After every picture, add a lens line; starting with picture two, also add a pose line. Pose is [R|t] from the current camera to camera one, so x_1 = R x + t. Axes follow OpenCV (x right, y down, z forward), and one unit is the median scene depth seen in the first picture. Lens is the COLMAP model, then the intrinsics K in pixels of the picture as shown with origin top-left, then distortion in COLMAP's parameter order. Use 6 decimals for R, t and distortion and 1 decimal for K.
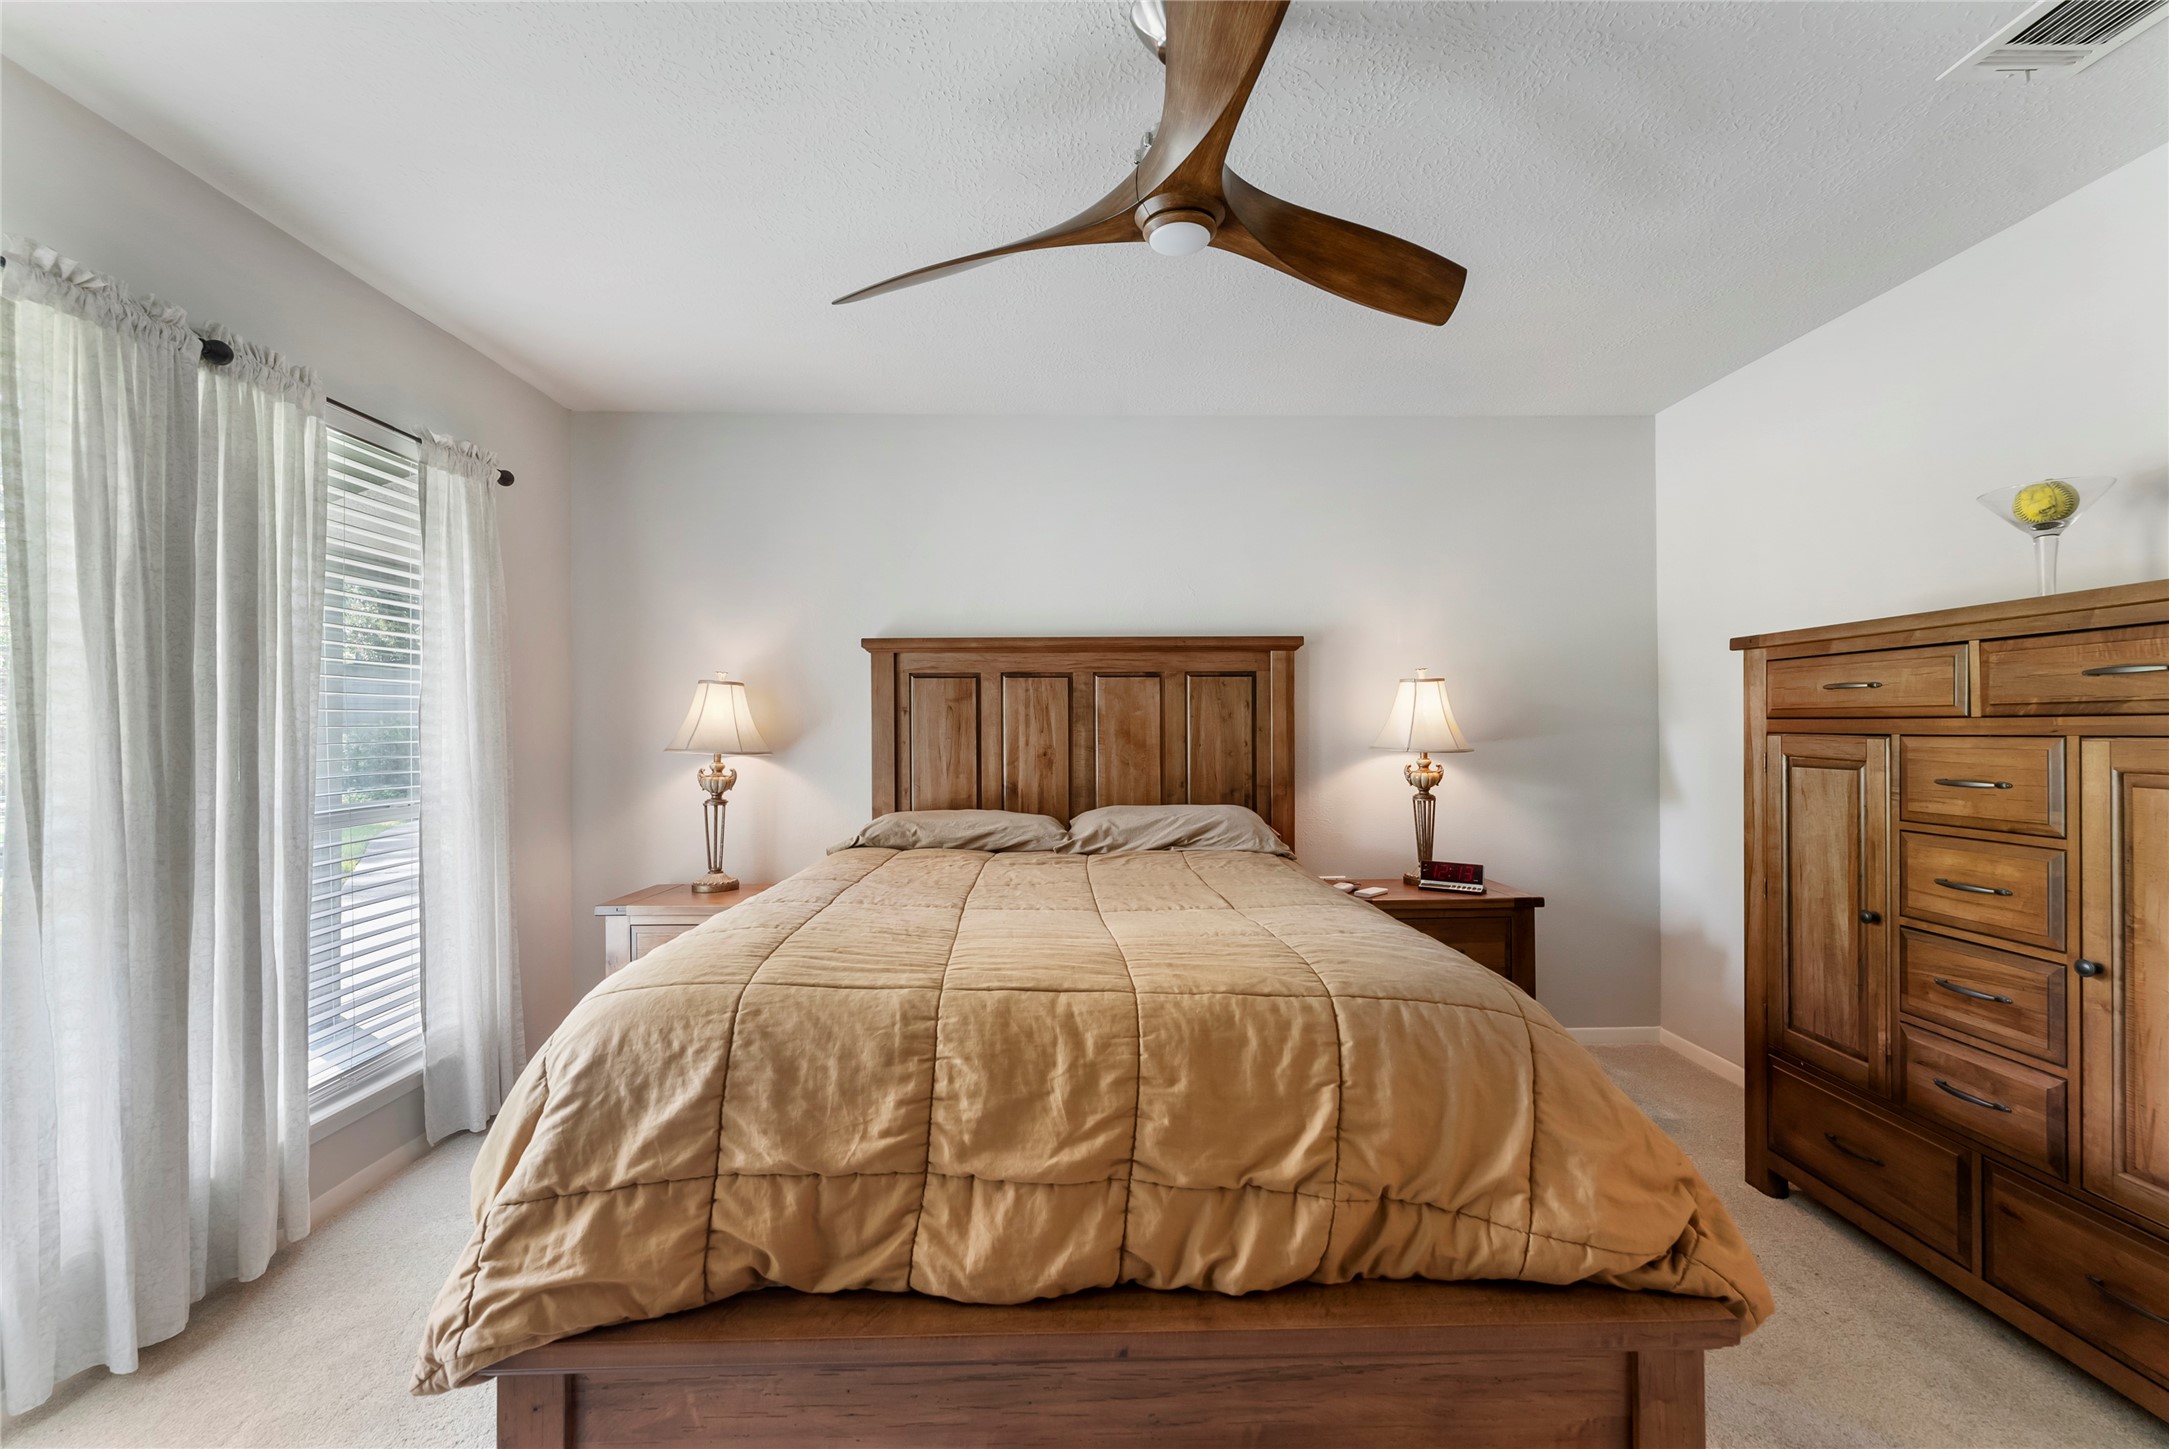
lens RADIAL K [[896.5, 0, 1081.6], [0, 896.5, 729.9], [0, 0, 1]] dist [-0.000410, -0.000251]
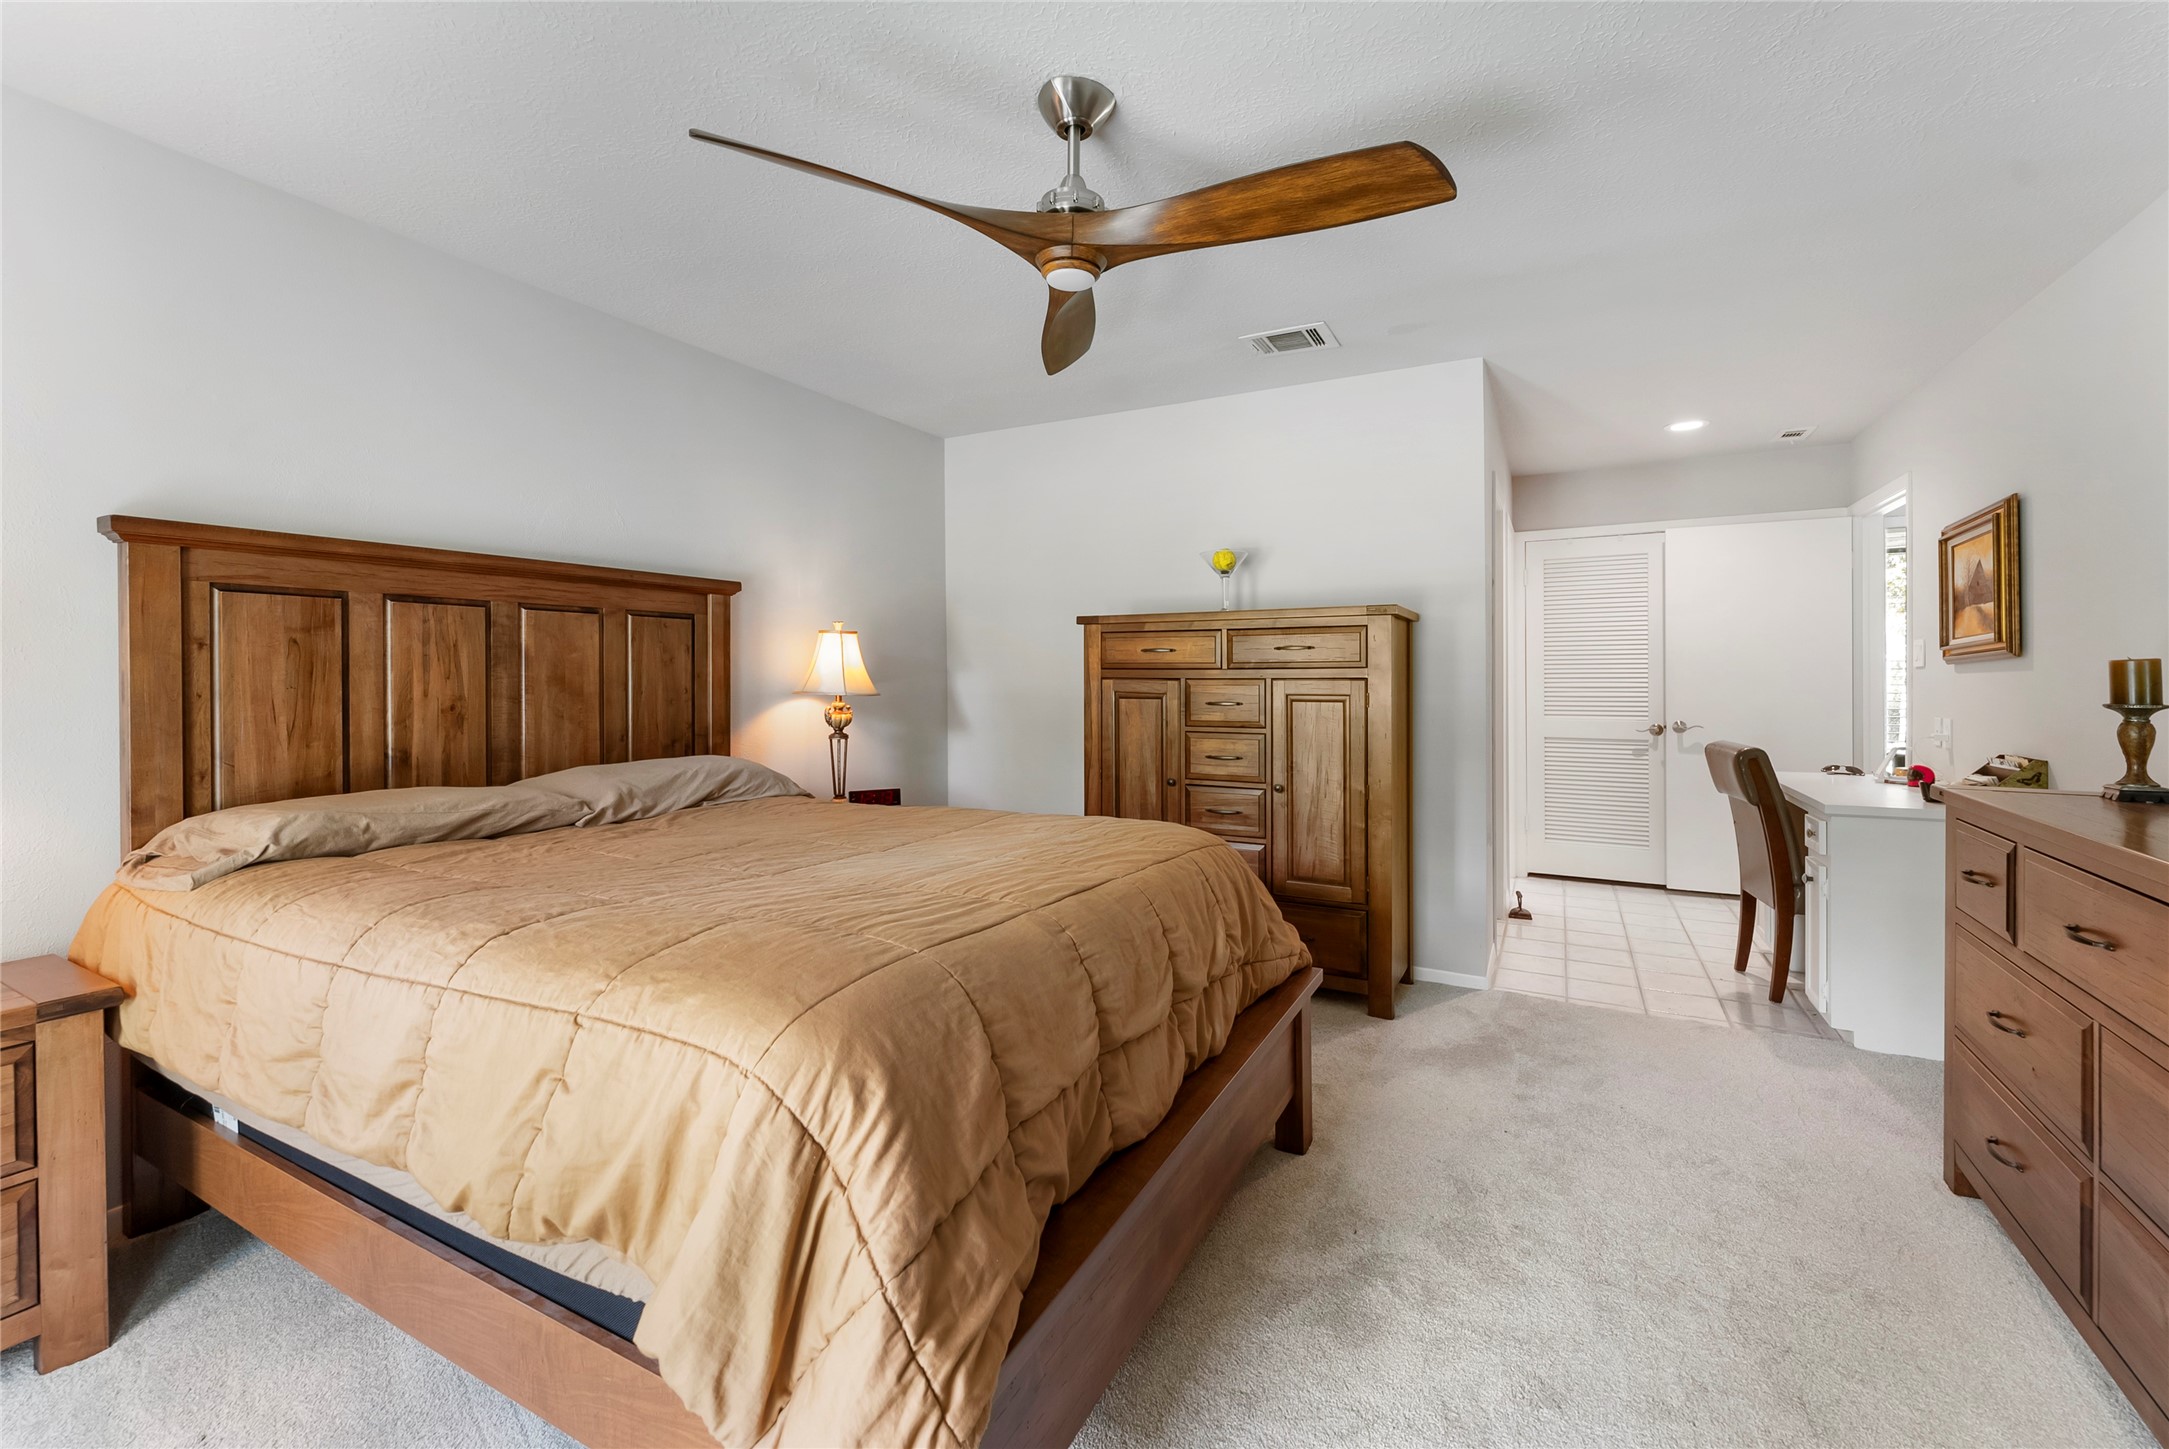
lens RADIAL K [[896.5, 0, 1123.5], [0, 896.5, 675.6], [0, 0, 1]] dist [-0.000410, -0.000251]
pose [[0.462235, 0.002697, 0.886753, -0.446378], [0.000977, 0.999993, -0.003551, 0.003497], [-0.886757, 0.002508, 0.462229, 0.164578]]
